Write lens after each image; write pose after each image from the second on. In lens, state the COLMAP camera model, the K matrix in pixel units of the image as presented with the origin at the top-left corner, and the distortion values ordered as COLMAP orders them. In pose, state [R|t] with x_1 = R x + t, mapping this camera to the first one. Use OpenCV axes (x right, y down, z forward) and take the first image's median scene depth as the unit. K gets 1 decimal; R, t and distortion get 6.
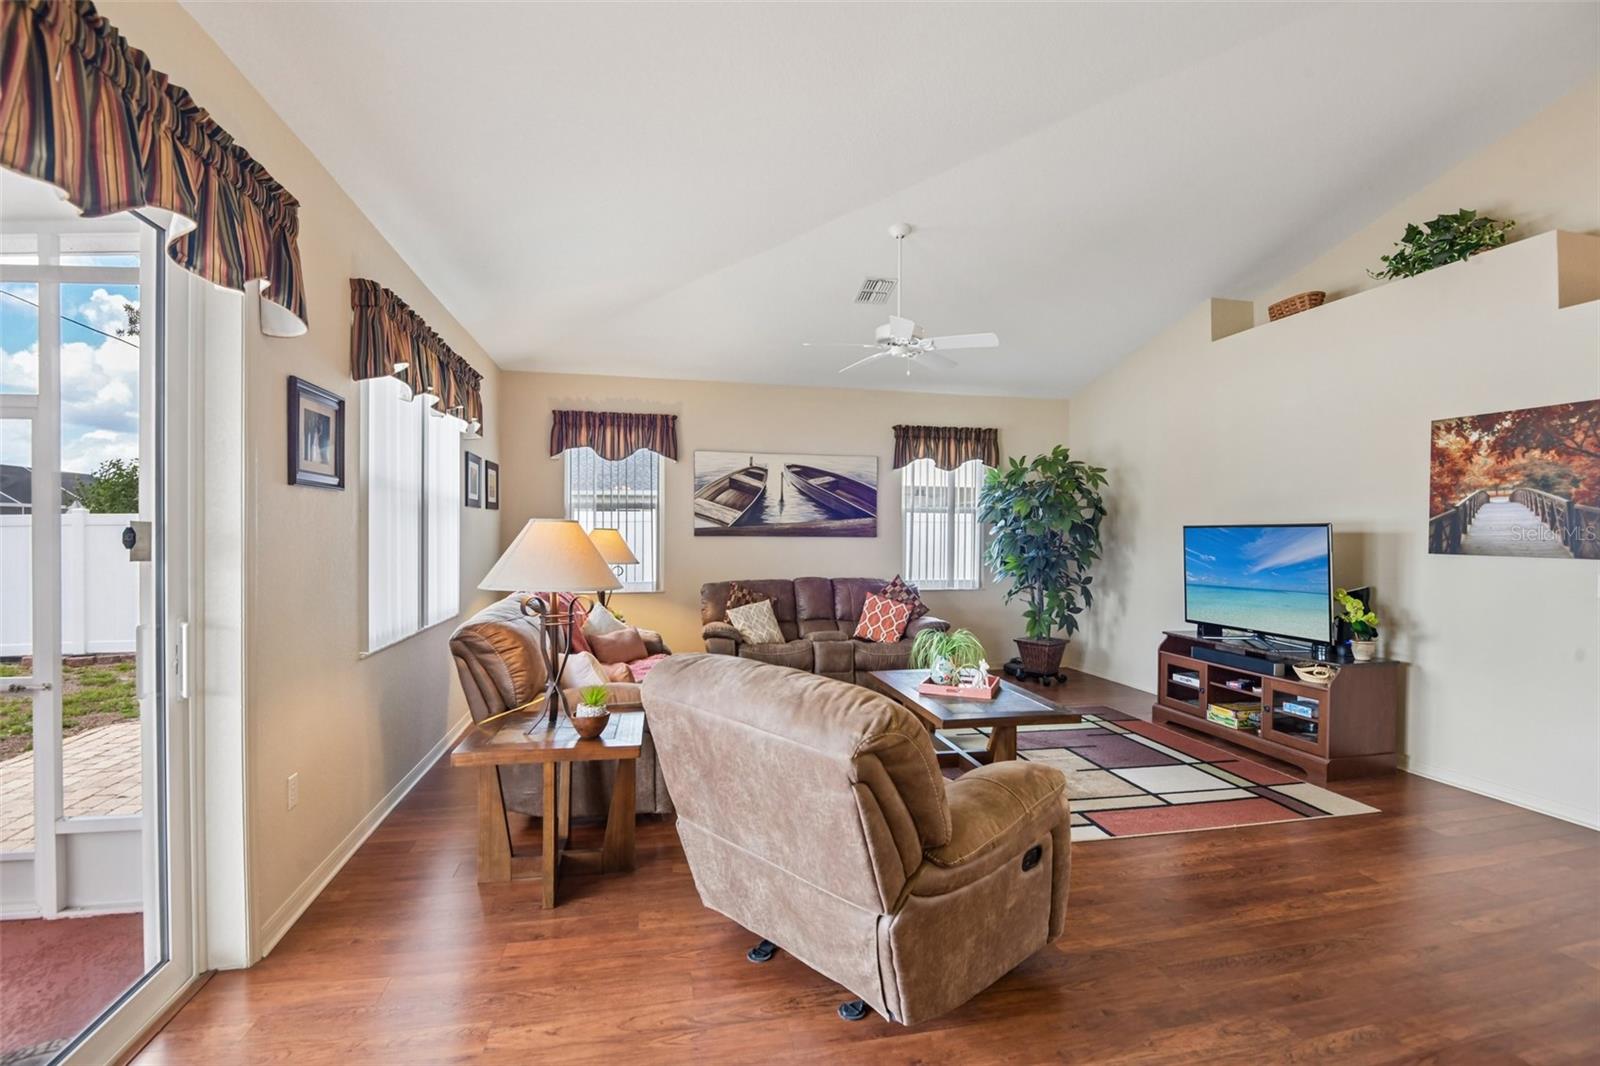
lens RADIAL K [[748.4, 0, 806.7], [0, 748.4, 541.0], [0, 0, 1]] dist [-0.000798, -0.031401]
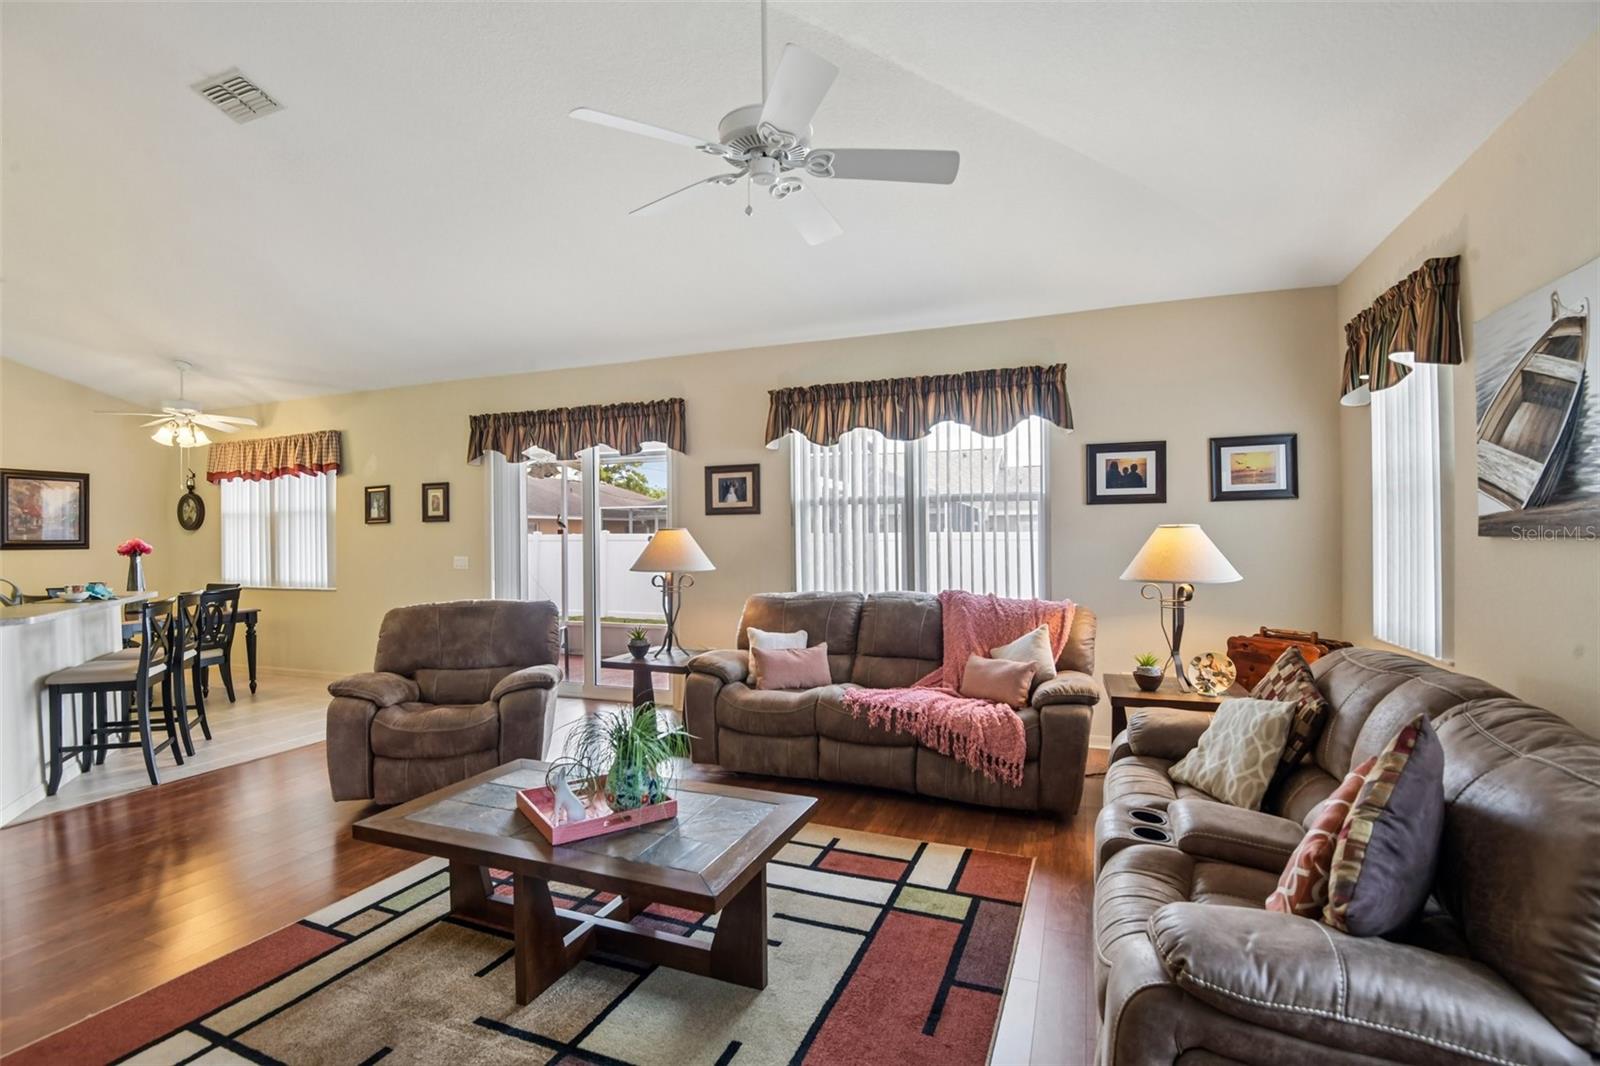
lens RADIAL K [[750.8, 0, 800.0], [0, 750.8, 533.0], [0, 0, 1]] dist [0.000322, -0.027625]
pose [[-0.549817, -0.005173, -0.835269, 0.423412], [-0.002766, 0.999987, -0.004373, -0.006165], [0.835281, -0.000094, -0.549824, 1.022356]]
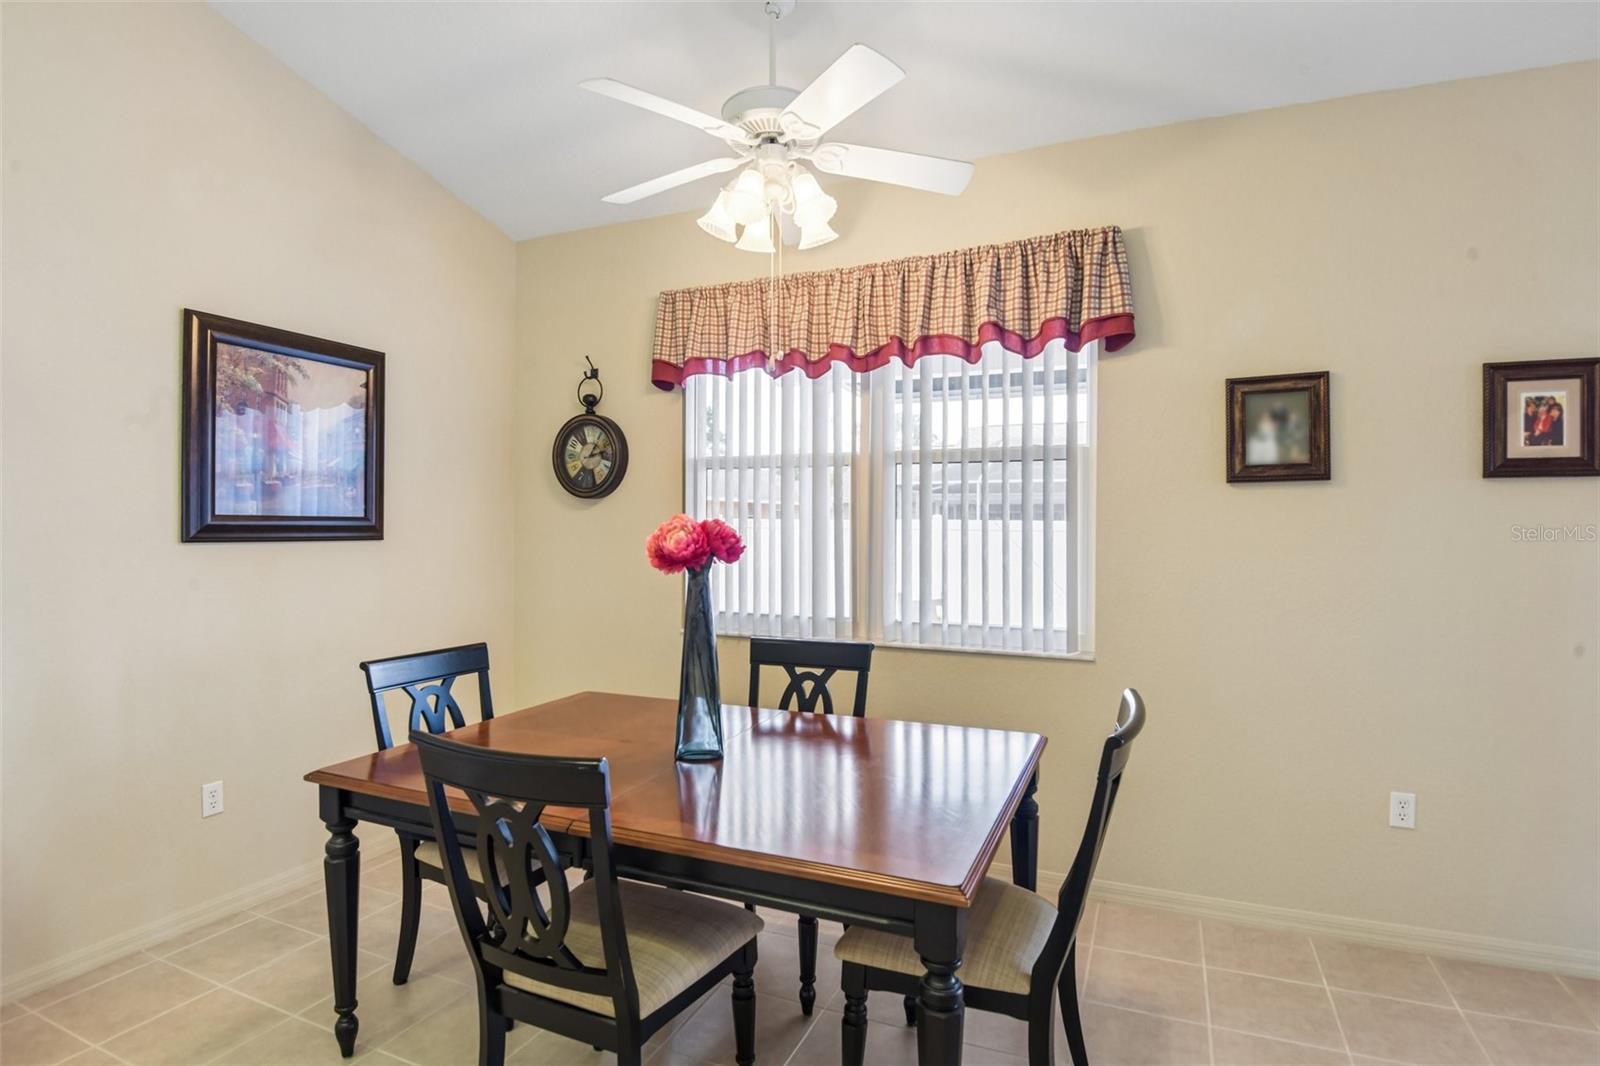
lens RADIAL K [[825.5, 0, 784.3], [0, 825.5, 532.1], [0, 0, 1]] dist [0.000961, -0.030190]
pose [[-0.597045, -0.004958, -0.802192, 0.339779], [-0.016126, 0.999853, 0.005822, 0.004911], [0.802045, 0.016413, -0.597038, -0.073815]]
